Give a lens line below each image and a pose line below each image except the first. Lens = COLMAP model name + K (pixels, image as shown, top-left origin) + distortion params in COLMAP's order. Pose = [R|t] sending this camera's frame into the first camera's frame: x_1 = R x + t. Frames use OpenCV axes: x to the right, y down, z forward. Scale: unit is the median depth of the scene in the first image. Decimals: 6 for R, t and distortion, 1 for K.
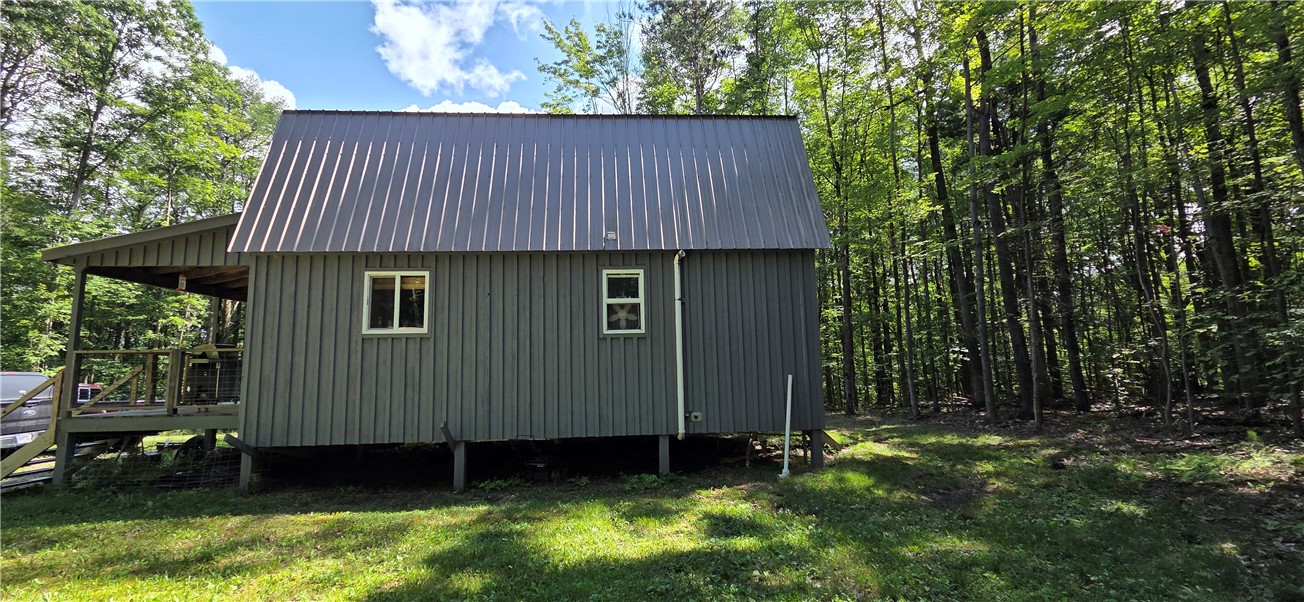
lens RADIAL K [[534.9, 0, 645.1], [0, 534.9, 304.8], [0, 0, 1]] dist [0.006857, -0.000120]
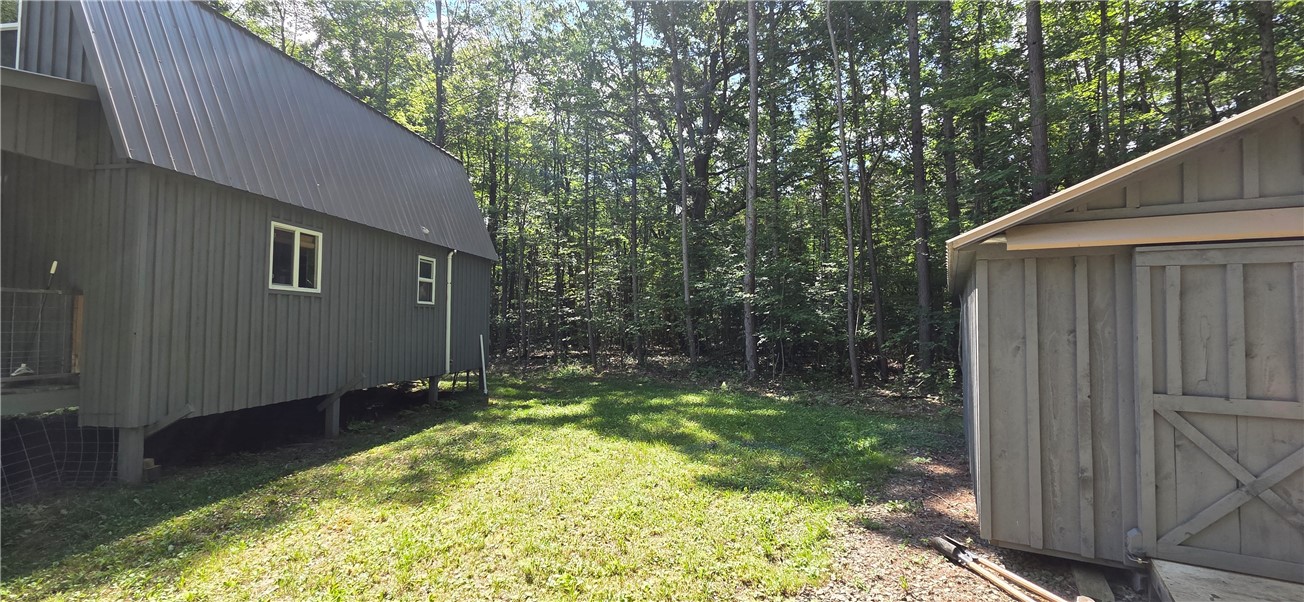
lens RADIAL K [[534.9, 0, 645.1], [0, 534.9, 304.8], [0, 0, 1]] dist [0.006857, -0.000120]
pose [[0.218657, 0.059705, 0.973974, -1.267349], [-0.124077, 0.991726, -0.032938, 0.031322], [-0.967881, -0.113646, 0.224255, 0.157109]]
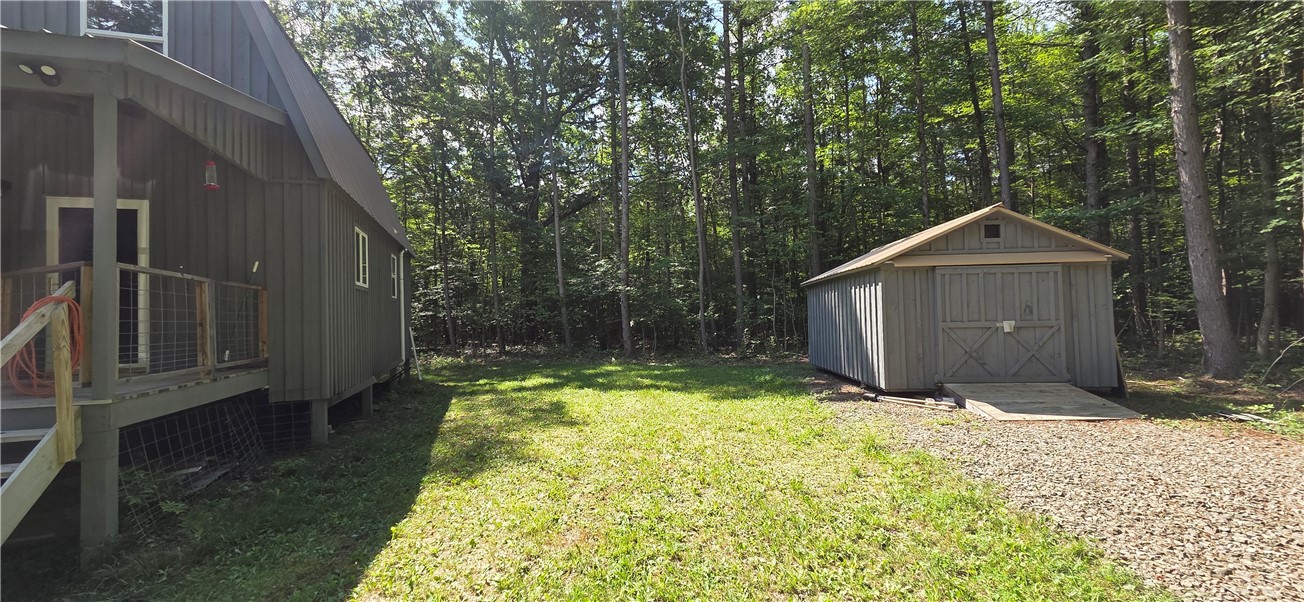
lens RADIAL K [[534.9, 0, 645.1], [0, 534.9, 304.8], [0, 0, 1]] dist [0.006857, -0.000120]
pose [[-0.221961, 0.049605, 0.973793, -1.675703], [-0.081557, 0.994261, -0.069237, 0.120103], [-0.971639, -0.094788, -0.216641, 0.654727]]
